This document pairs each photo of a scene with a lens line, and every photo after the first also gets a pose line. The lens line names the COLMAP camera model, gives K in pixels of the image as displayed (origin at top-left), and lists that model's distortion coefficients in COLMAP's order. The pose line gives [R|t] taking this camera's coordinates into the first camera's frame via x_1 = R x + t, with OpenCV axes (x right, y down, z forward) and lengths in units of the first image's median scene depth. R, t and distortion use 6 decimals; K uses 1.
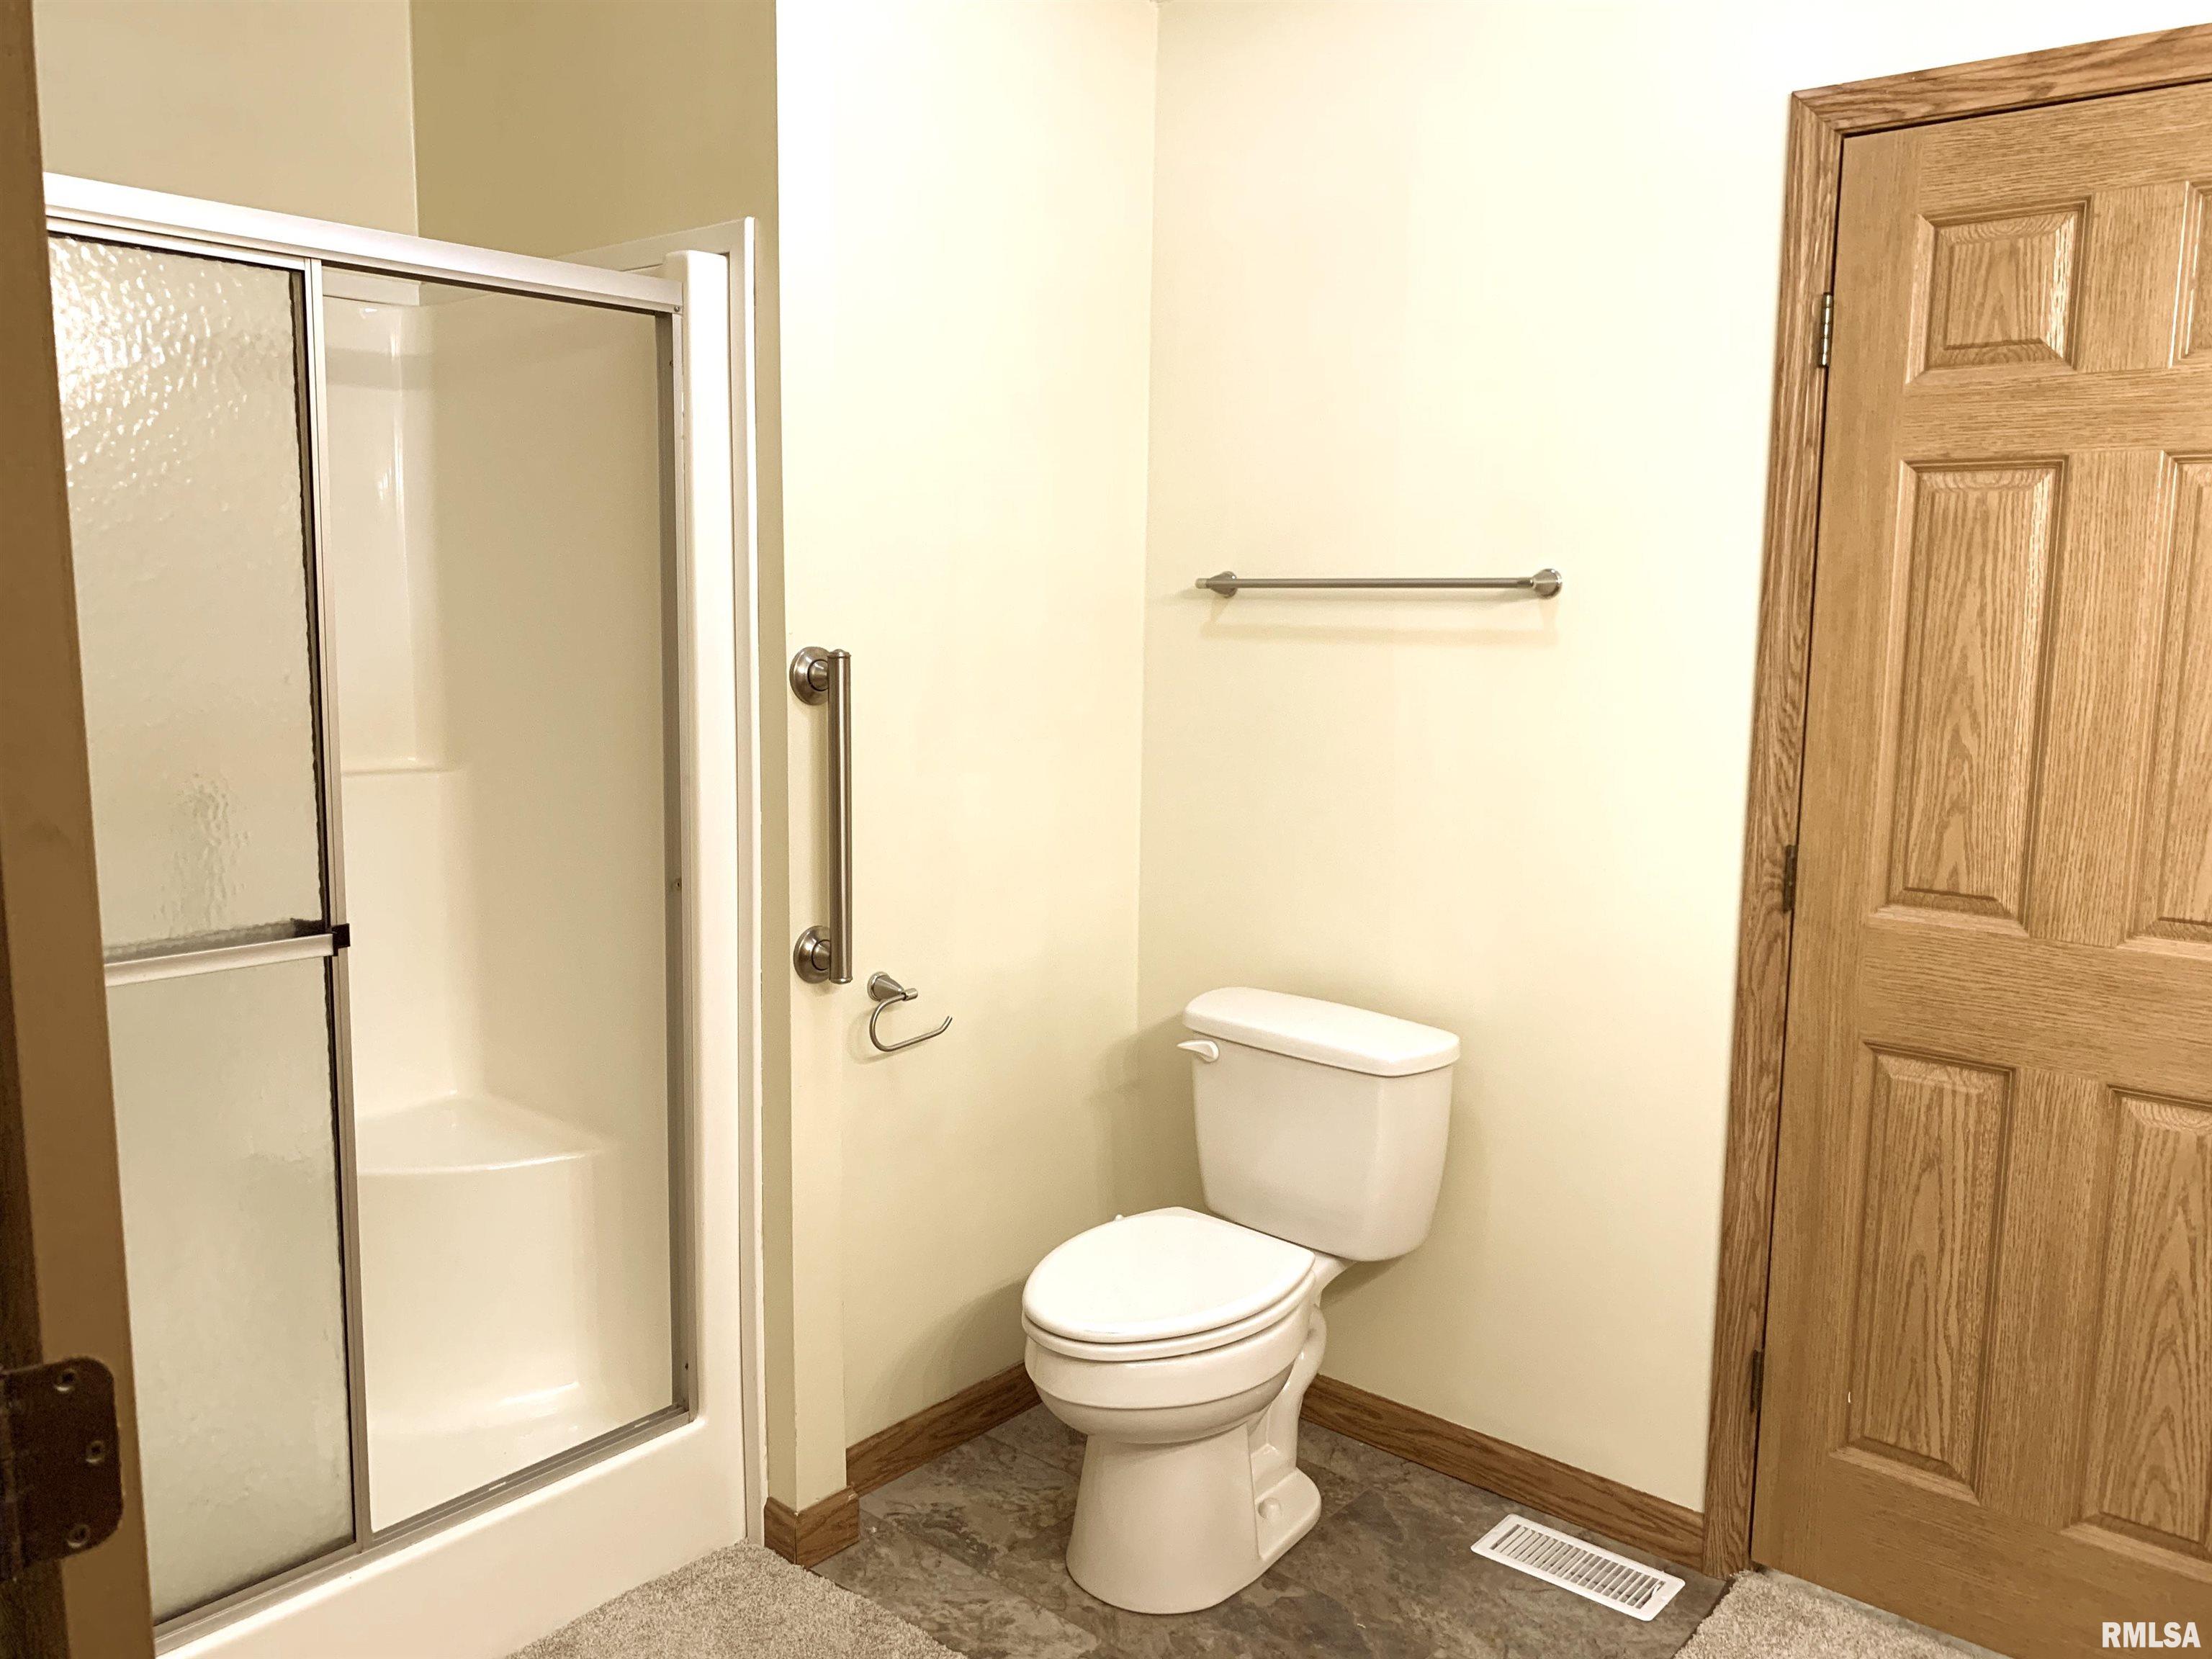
lens RADIAL K [[1689.4, 0, 1118.4], [0, 1689.4, 839.9], [0, 0, 1]] dist [0.037964, -0.055990]
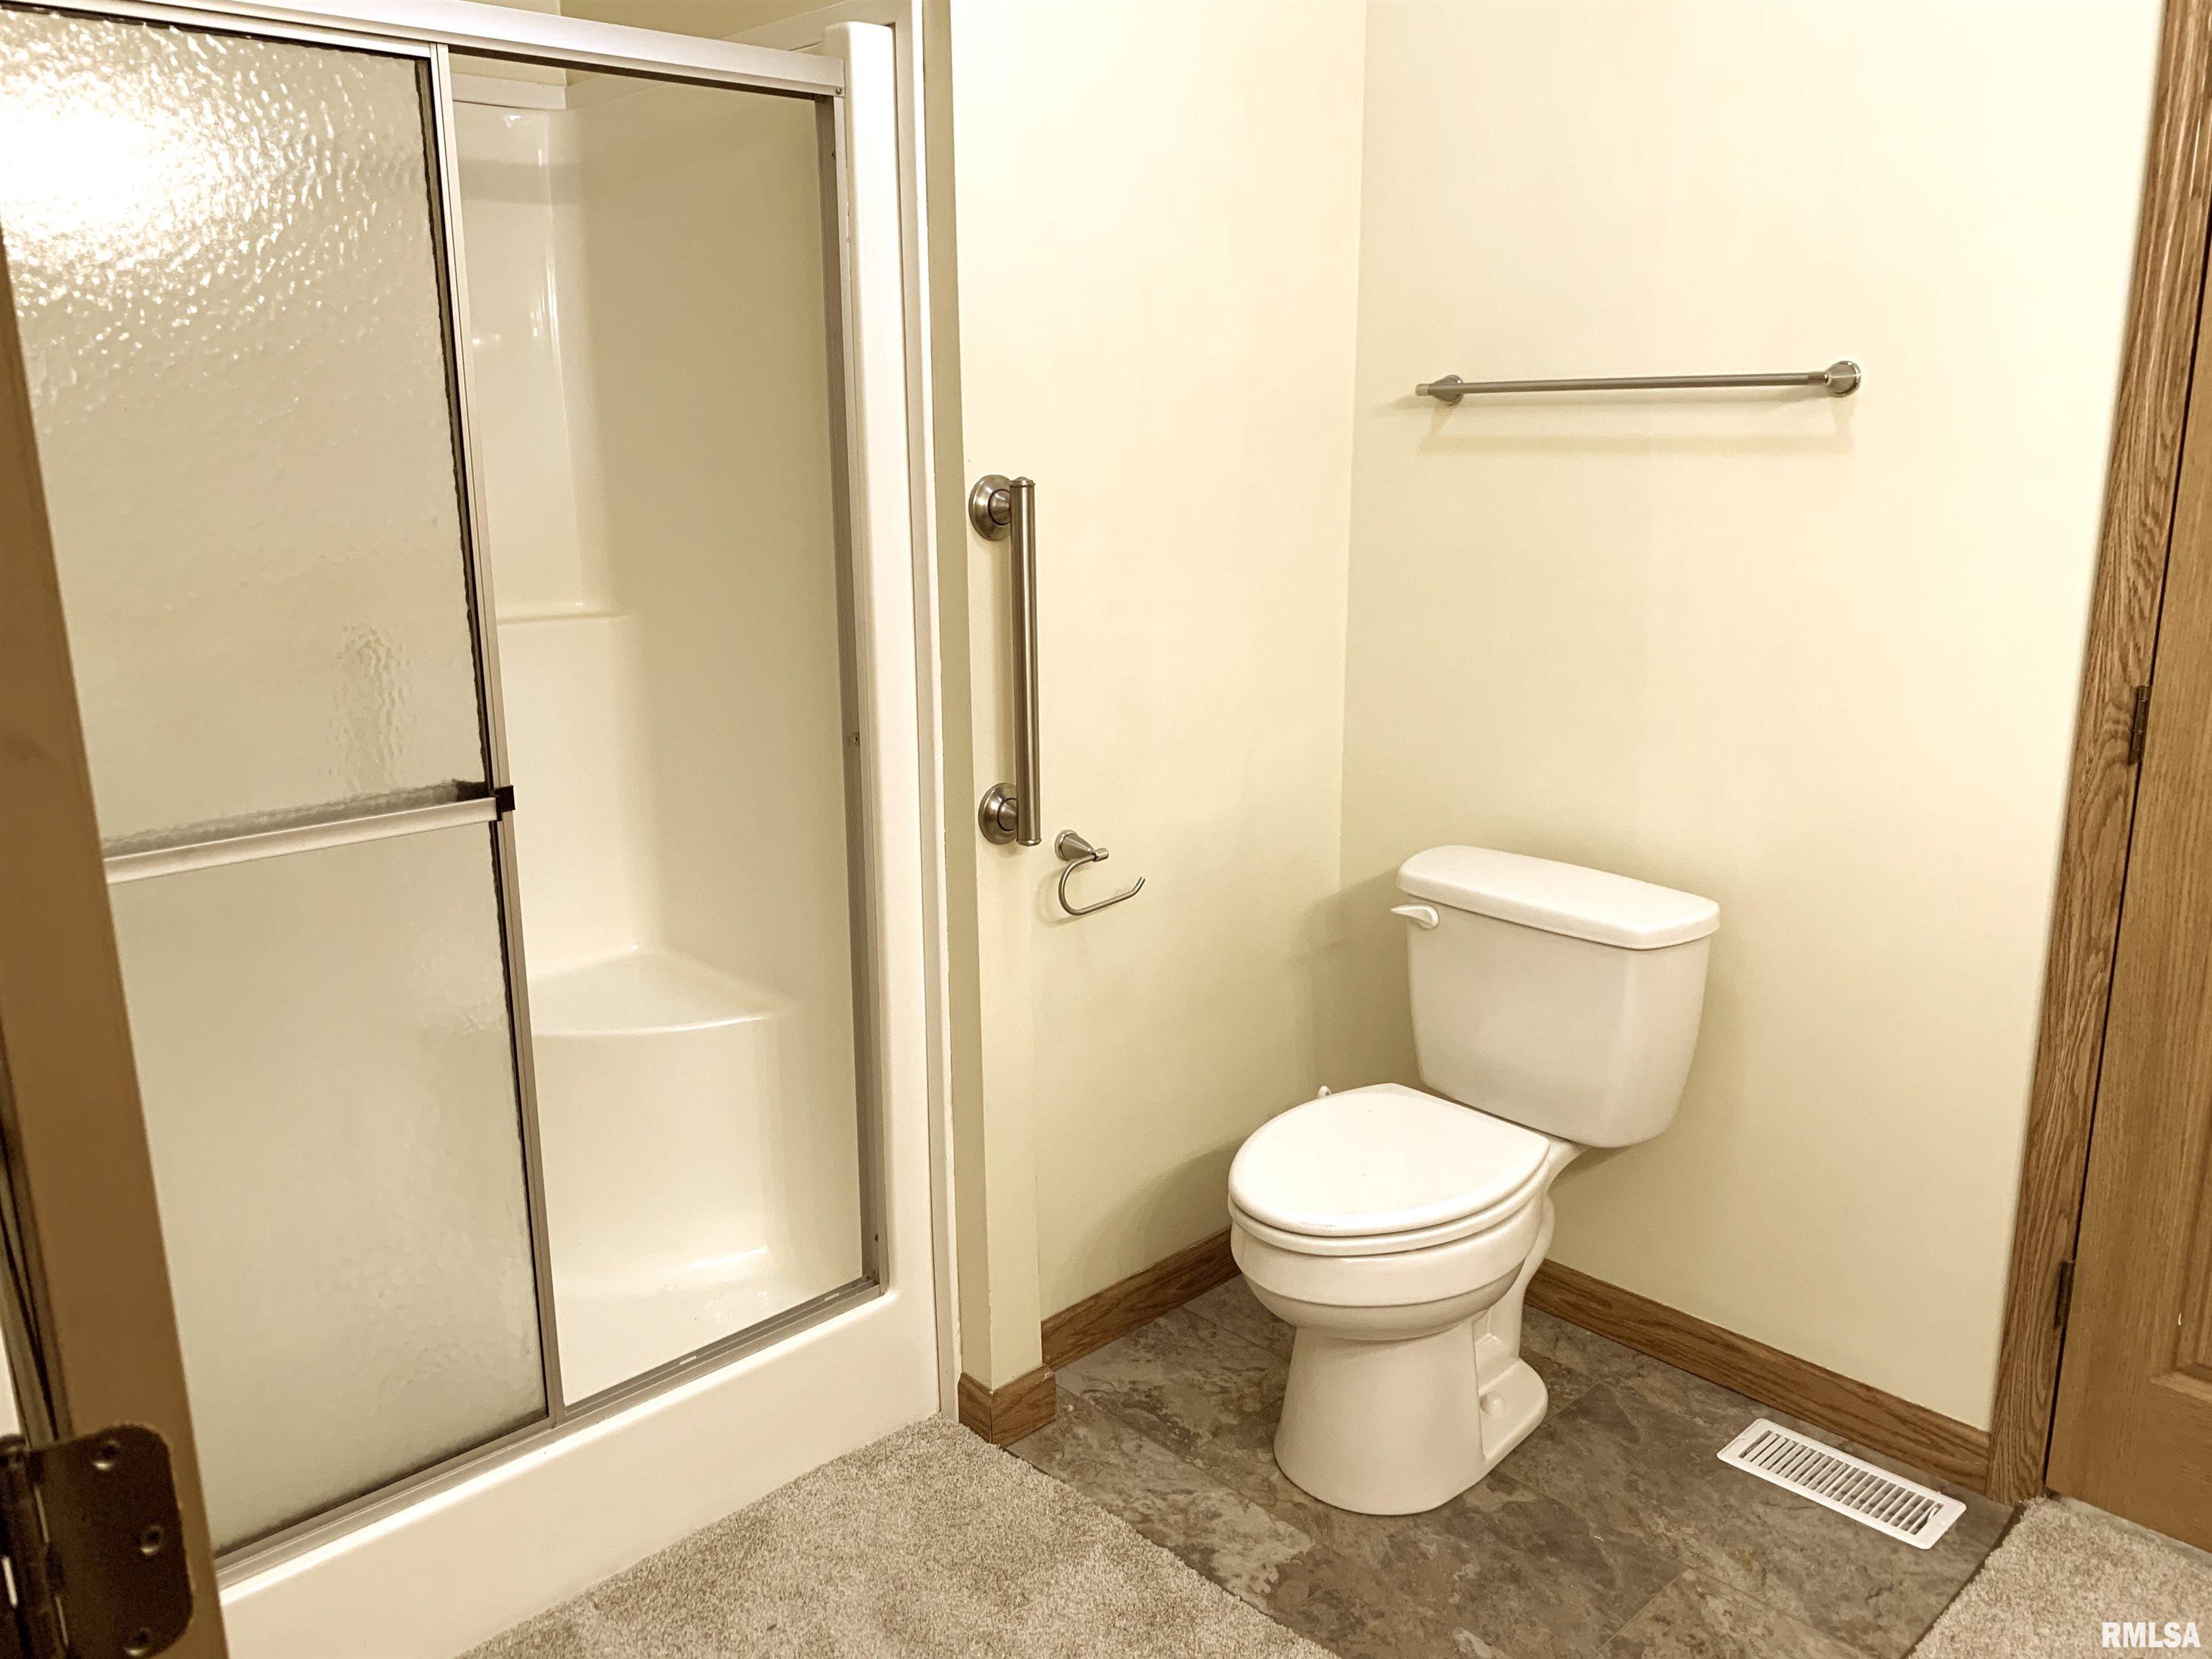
lens RADIAL K [[1689.4, 0, 1099.5], [0, 1689.4, 835.1], [0, 0, 1]] dist [0.037964, -0.055990]
pose [[0.994082, 0.000882, -0.108629, -0.030427], [0.009752, 0.995205, 0.097327, -0.011373], [0.108194, -0.097810, 0.989306, 0.108563]]
